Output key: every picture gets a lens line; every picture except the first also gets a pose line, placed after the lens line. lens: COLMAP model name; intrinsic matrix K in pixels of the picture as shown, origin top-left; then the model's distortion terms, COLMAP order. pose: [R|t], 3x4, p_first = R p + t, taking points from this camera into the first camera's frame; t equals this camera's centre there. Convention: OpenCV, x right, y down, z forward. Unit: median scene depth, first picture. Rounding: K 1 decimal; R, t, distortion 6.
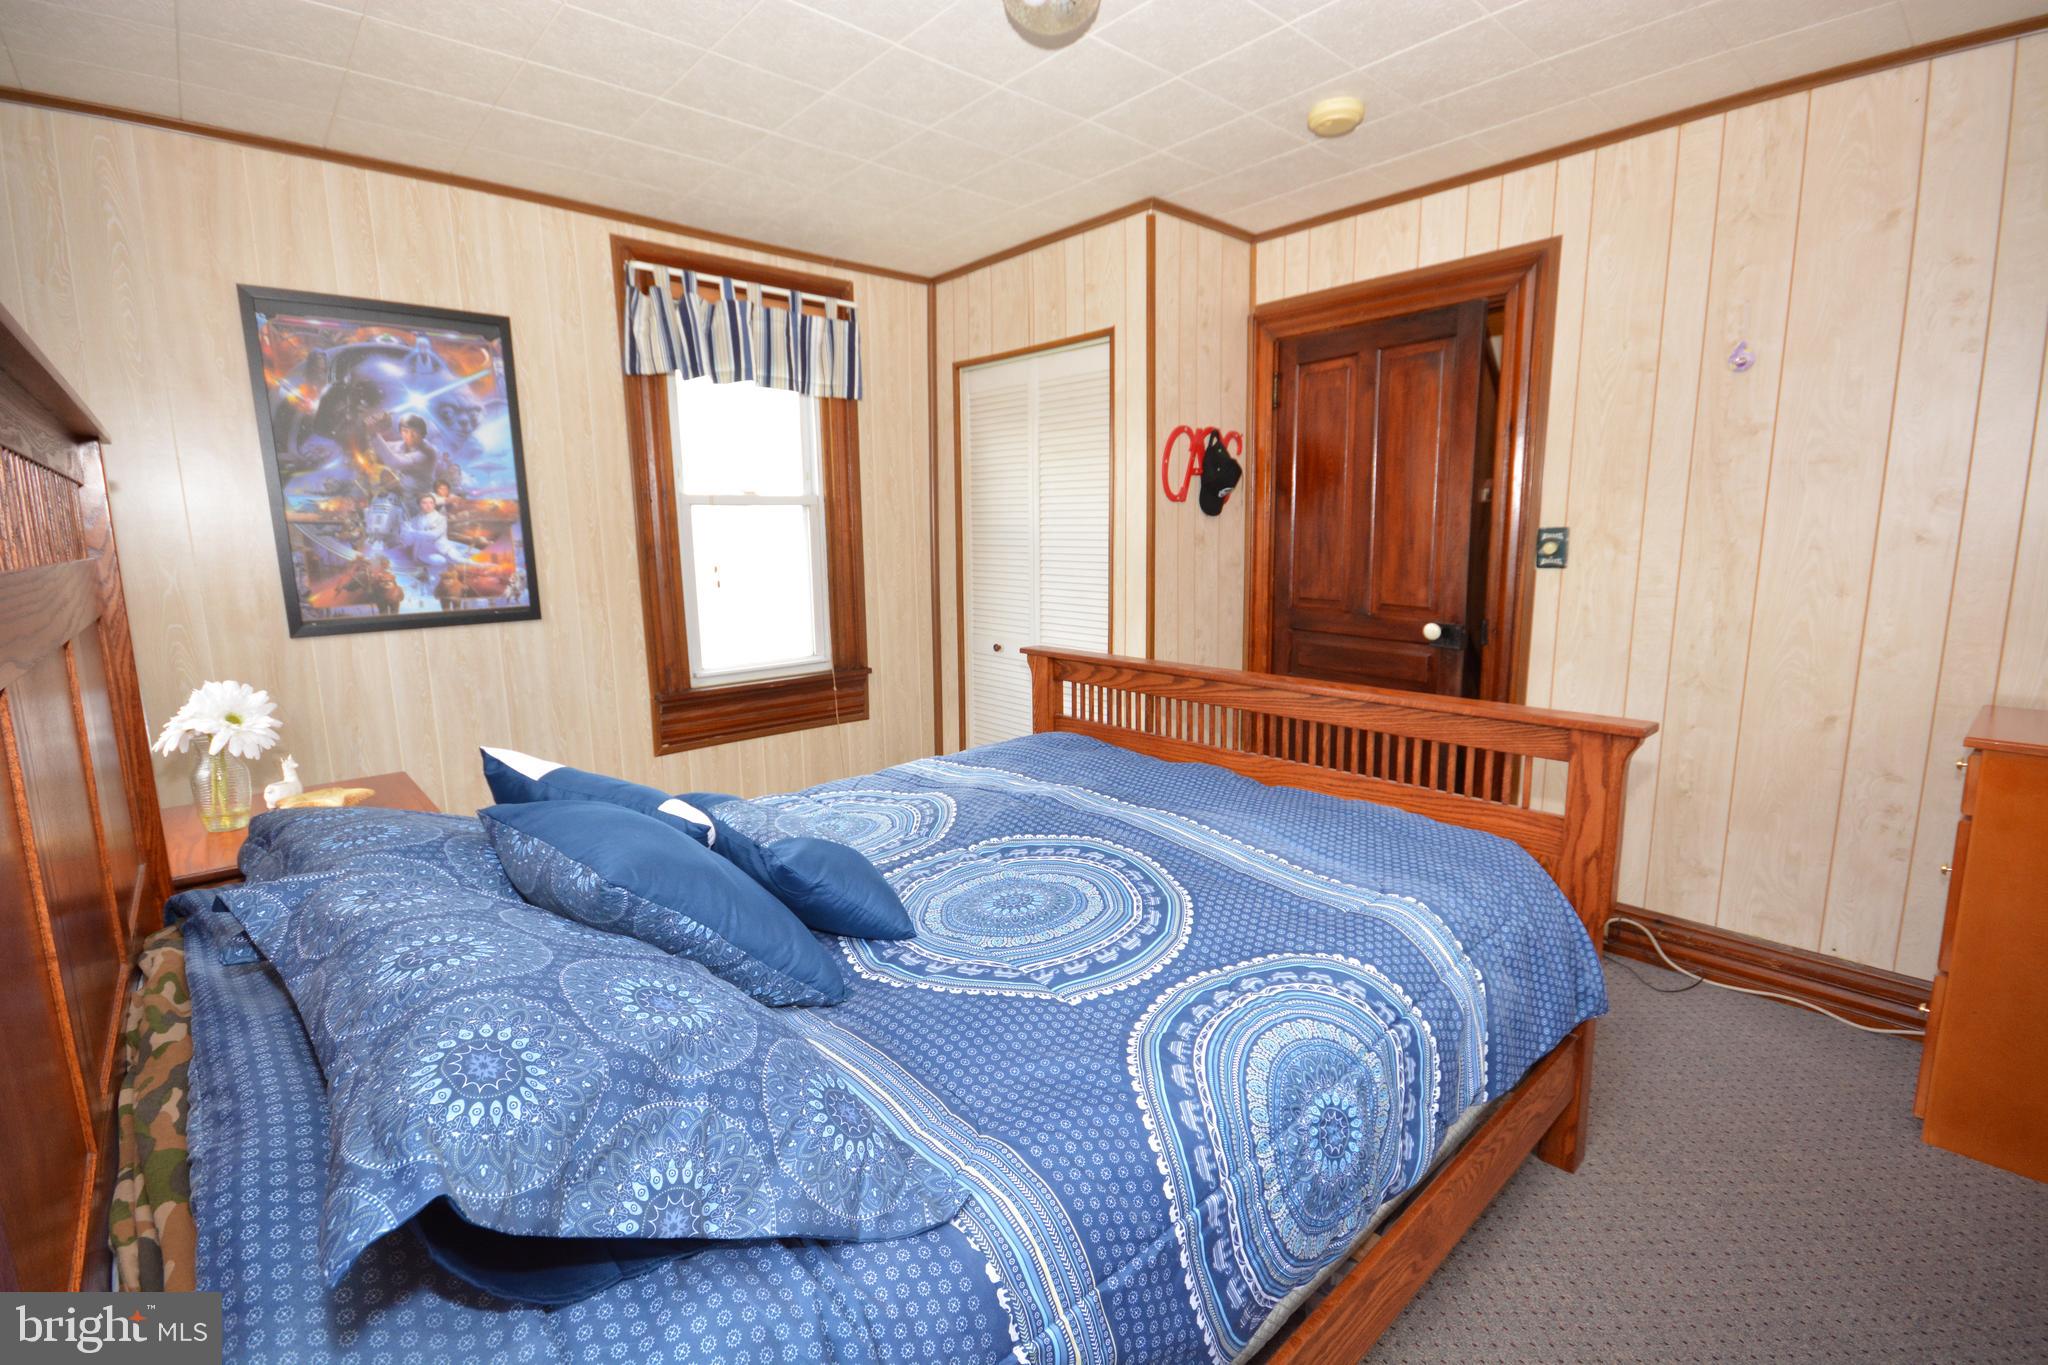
lens RADIAL K [[899.2, 0, 1027.7], [0, 899.2, 674.9], [0, 0, 1]] dist [-0.004320, -0.003098]
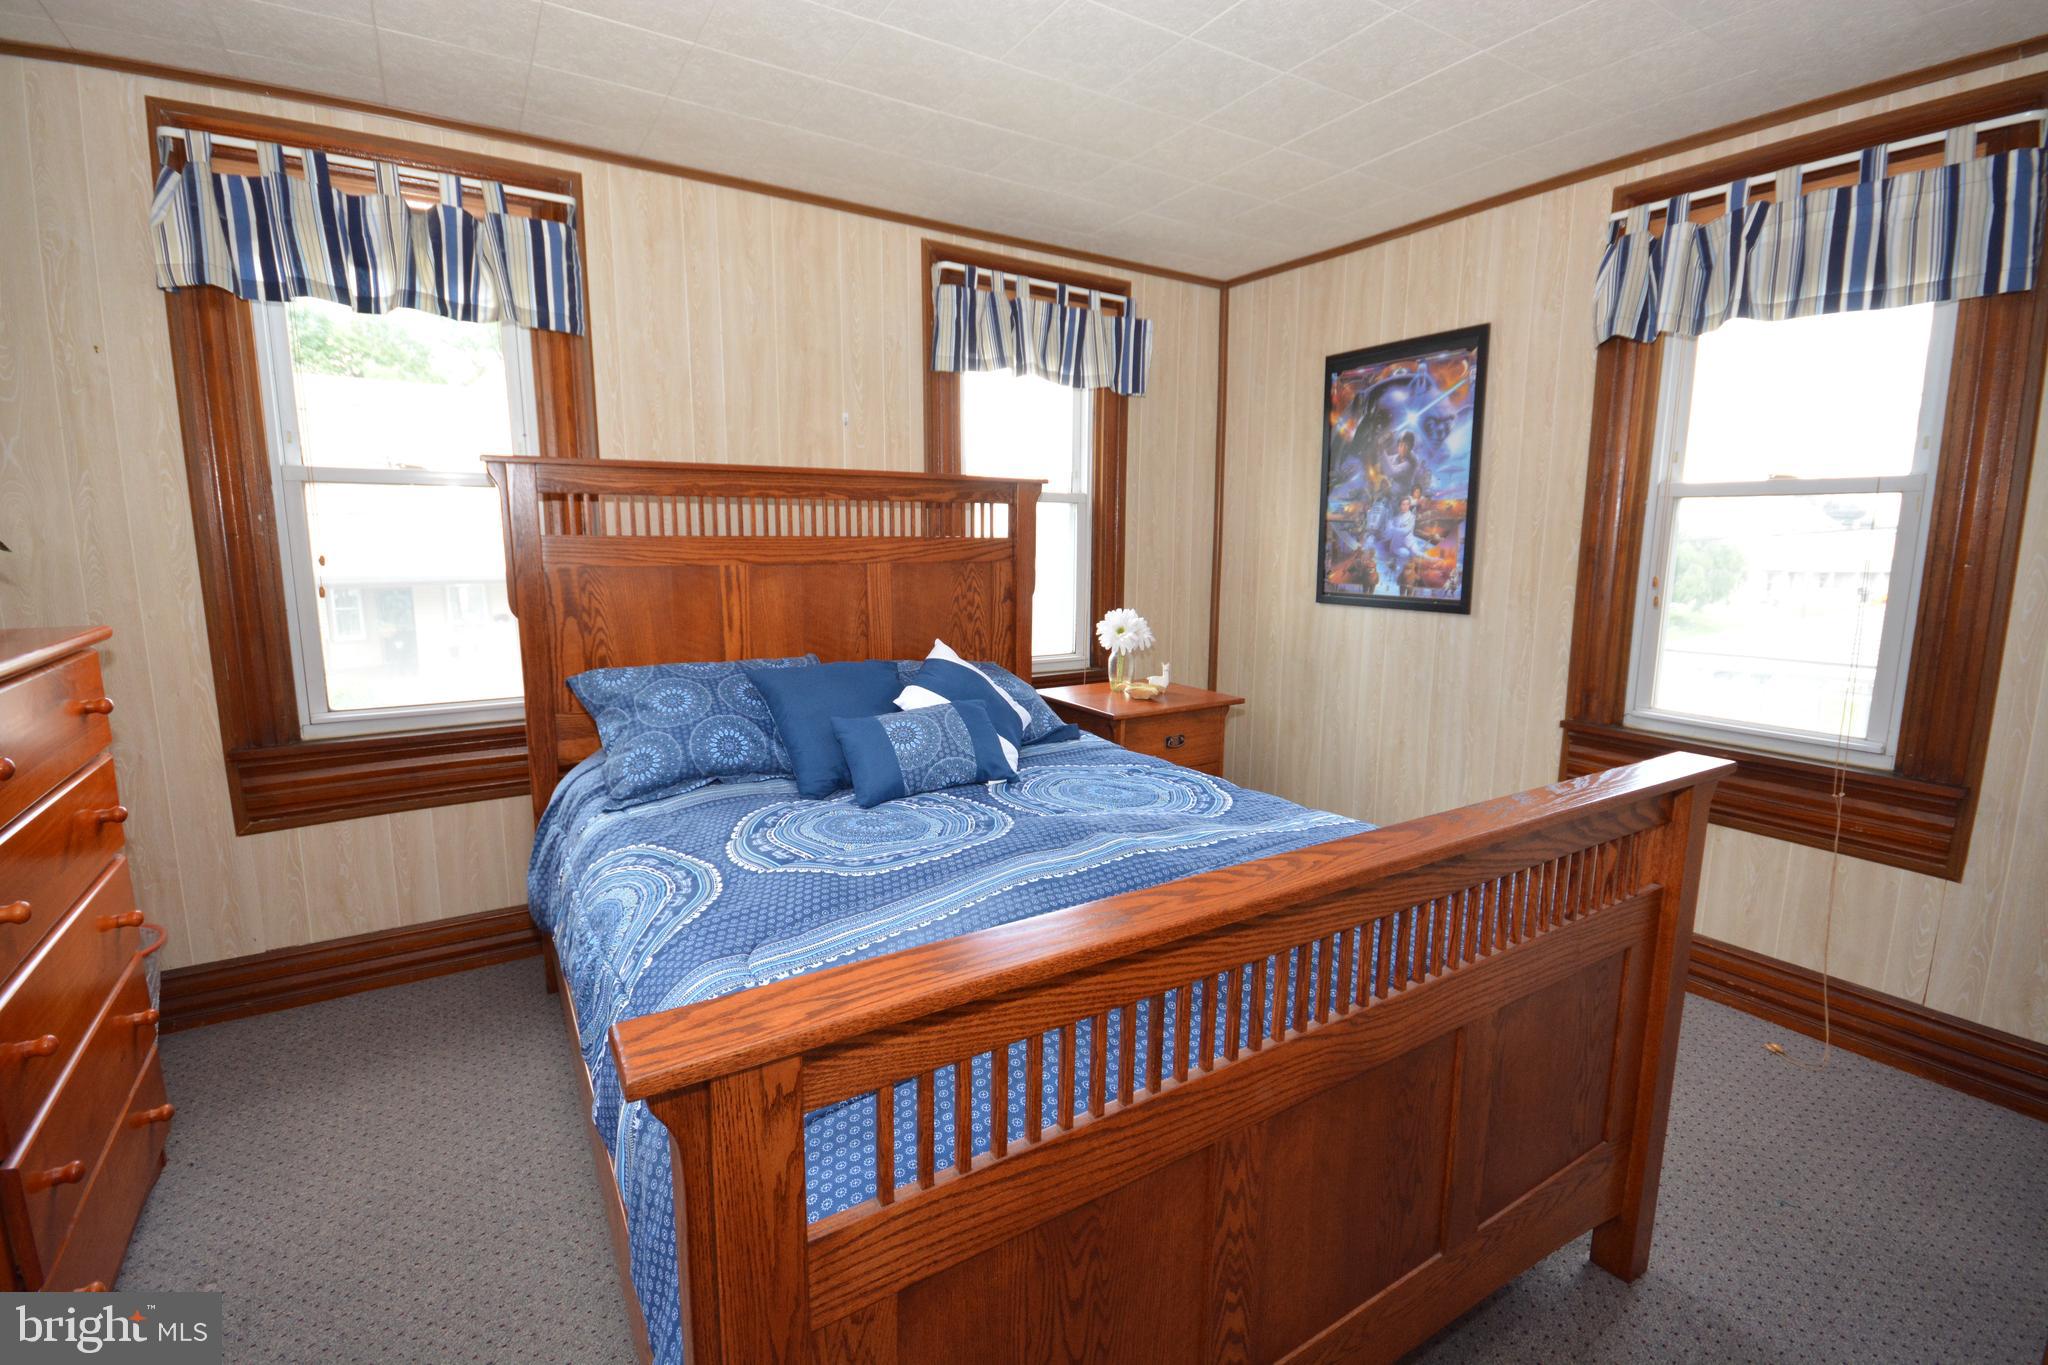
lens RADIAL K [[899.2, 0, 1036.4], [0, 899.2, 673.0], [0, 0, 1]] dist [-0.004320, -0.003098]
pose [[-0.168511, 0.158204, -0.972921, 0.602063], [-0.166291, 0.968326, 0.186259, -0.115530], [0.971572, 0.193175, -0.136866, 0.728399]]
